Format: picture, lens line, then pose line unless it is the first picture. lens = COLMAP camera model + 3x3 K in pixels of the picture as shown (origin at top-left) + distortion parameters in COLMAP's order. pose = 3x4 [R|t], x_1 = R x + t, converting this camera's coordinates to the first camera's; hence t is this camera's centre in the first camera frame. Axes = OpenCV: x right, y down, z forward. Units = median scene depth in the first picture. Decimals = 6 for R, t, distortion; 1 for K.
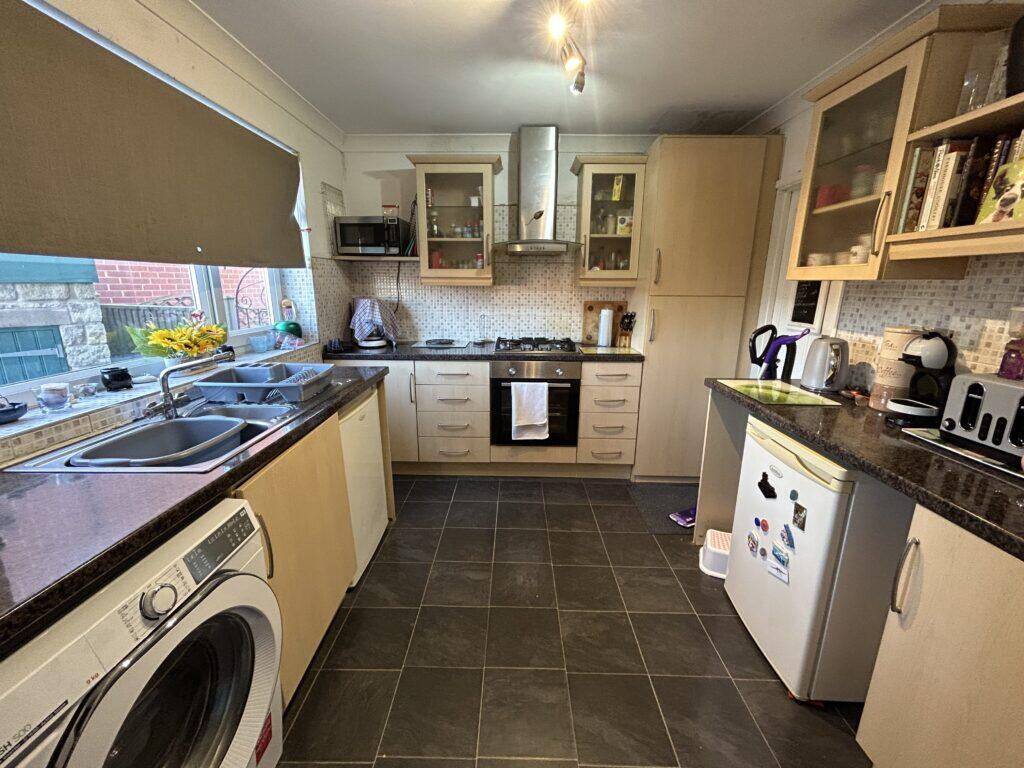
lens RADIAL K [[416.0, 0, 511.7], [0, 416.0, 384.0], [0, 0, 1]] dist [-0.001431, 0.000967]
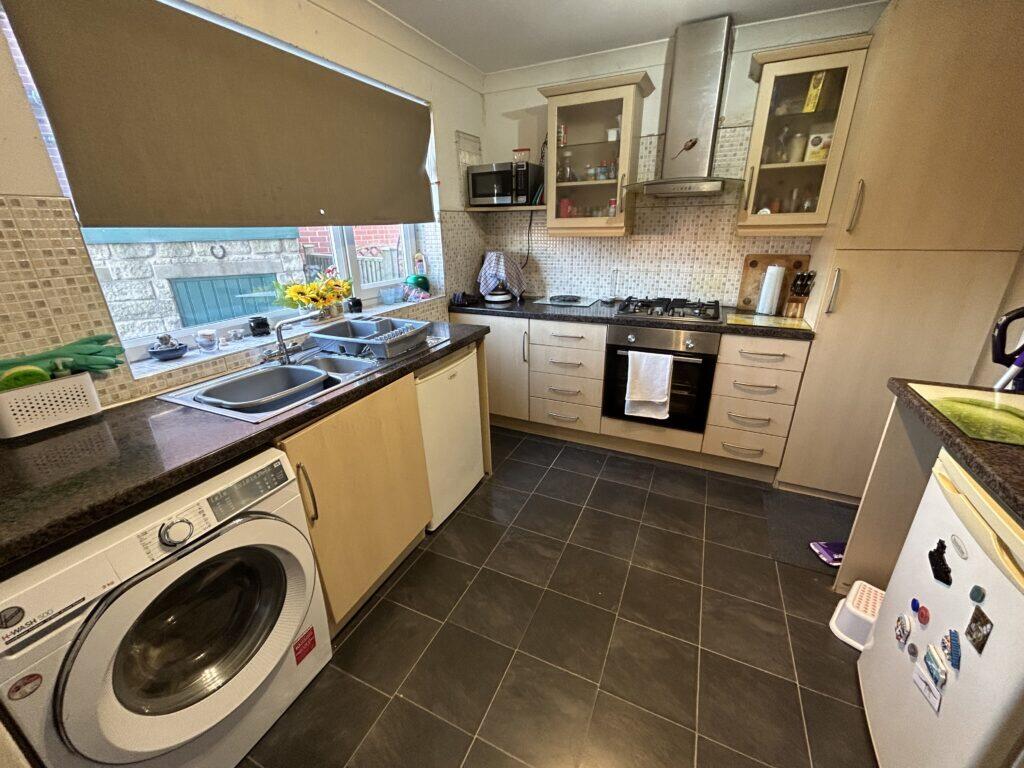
lens RADIAL K [[416.0, 0, 510.4], [0, 416.0, 384.5], [0, 0, 1]] dist [-0.001431, 0.000967]
pose [[0.910904, 0.127034, -0.392576, 0.135470], [-0.075983, 0.986800, 0.143014, -0.044286], [0.405562, -0.100443, 0.908532, 0.099243]]
